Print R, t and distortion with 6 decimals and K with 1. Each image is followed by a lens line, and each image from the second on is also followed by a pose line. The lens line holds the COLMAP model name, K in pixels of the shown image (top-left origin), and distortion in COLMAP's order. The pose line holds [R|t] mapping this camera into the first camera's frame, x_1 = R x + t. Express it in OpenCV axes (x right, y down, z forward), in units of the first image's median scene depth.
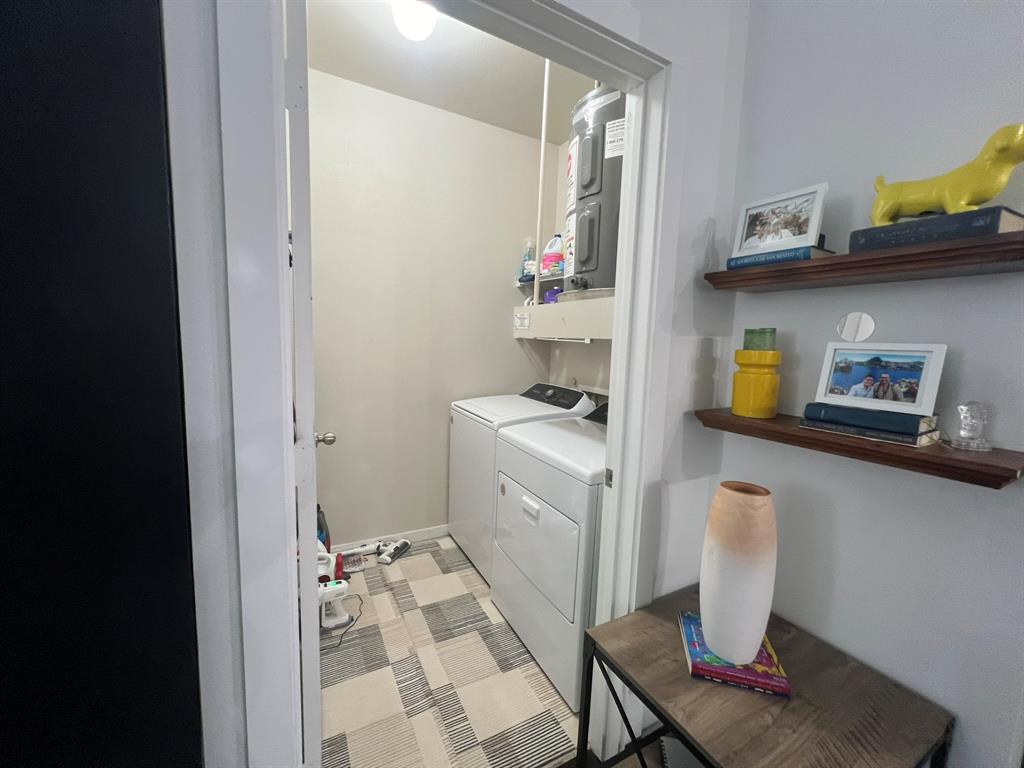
lens RADIAL K [[409.5, 0, 509.5], [0, 409.5, 380.2], [0, 0, 1]] dist [-0.000559, 0.000308]
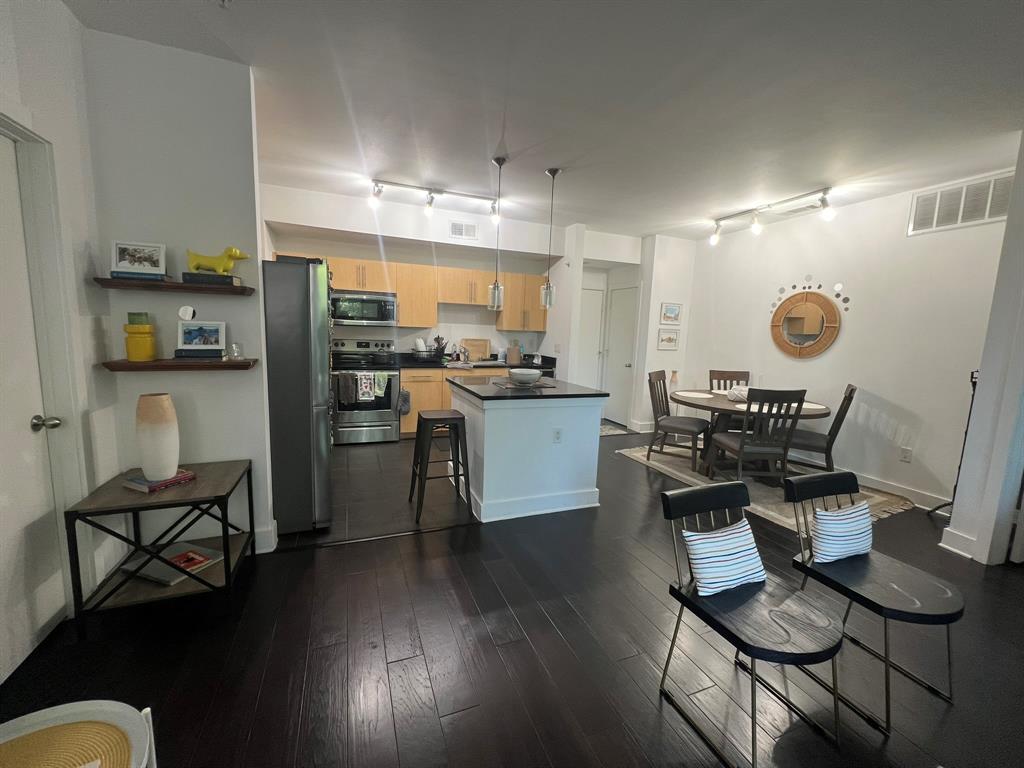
lens RADIAL K [[409.5, 0, 507.5], [0, 409.5, 381.9], [0, 0, 1]] dist [-0.000559, 0.000308]
pose [[0.117106, -0.159726, 0.980191, -1.160532], [0.069650, 0.985872, 0.152330, 0.016809], [-0.990674, 0.050432, 0.126577, -0.950515]]
